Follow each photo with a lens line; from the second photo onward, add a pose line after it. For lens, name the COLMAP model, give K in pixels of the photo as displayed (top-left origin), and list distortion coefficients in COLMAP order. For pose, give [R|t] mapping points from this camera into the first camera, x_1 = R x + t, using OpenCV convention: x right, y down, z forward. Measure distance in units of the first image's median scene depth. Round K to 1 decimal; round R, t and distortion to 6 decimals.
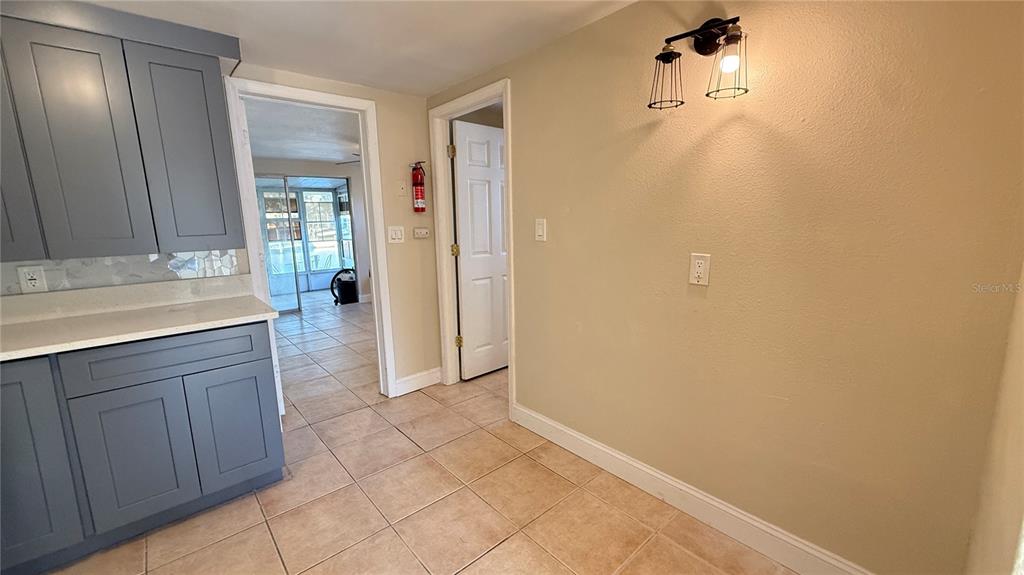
lens RADIAL K [[407.5, 0, 507.6], [0, 407.5, 288.3], [0, 0, 1]] dist [0.000220, 0.000221]
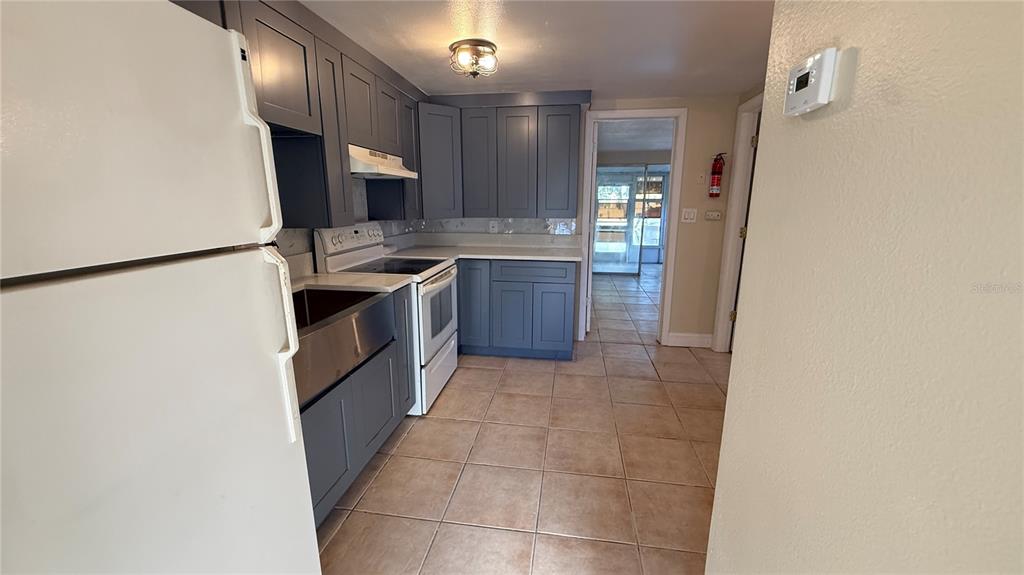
lens RADIAL K [[407.5, 0, 509.3], [0, 407.5, 288.9], [0, 0, 1]] dist [0.000220, 0.000221]
pose [[0.643350, 0.184209, -0.743080, 0.325856], [-0.148258, 0.982224, 0.115133, 0.023697], [0.751079, 0.036097, 0.659224, -0.201525]]
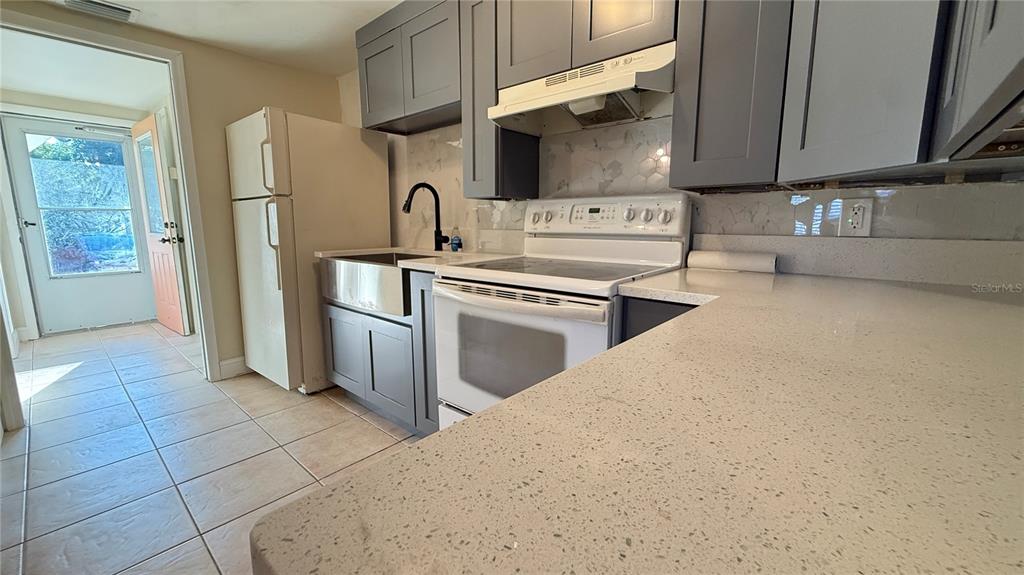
lens RADIAL K [[407.5, 0, 507.4], [0, 407.5, 286.4], [0, 0, 1]] dist [0.000220, 0.000221]
pose [[-0.991402, 0.042757, -0.123669, -0.412086], [0.000010, 0.945132, 0.326688, -0.034497], [0.130852, 0.323878, -0.937006, 0.721413]]
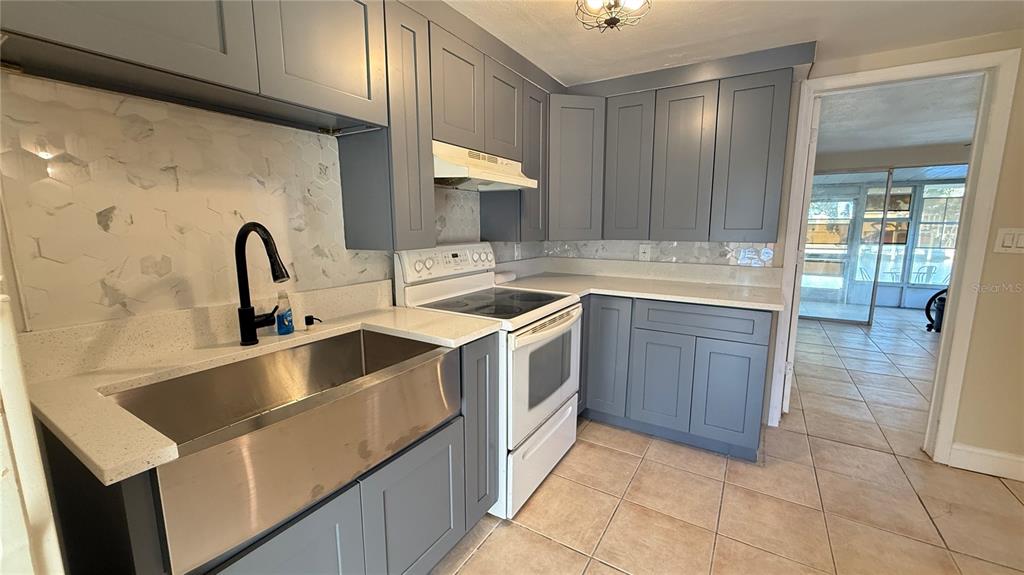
lens RADIAL K [[407.5, 0, 512.4], [0, 407.5, 288.7], [0, 0, 1]] dist [0.000220, 0.000221]
pose [[0.300402, 0.171876, -0.938199, 0.123343], [-0.170971, 0.977402, 0.124314, 0.003737], [0.938364, 0.123060, 0.323000, 0.011056]]
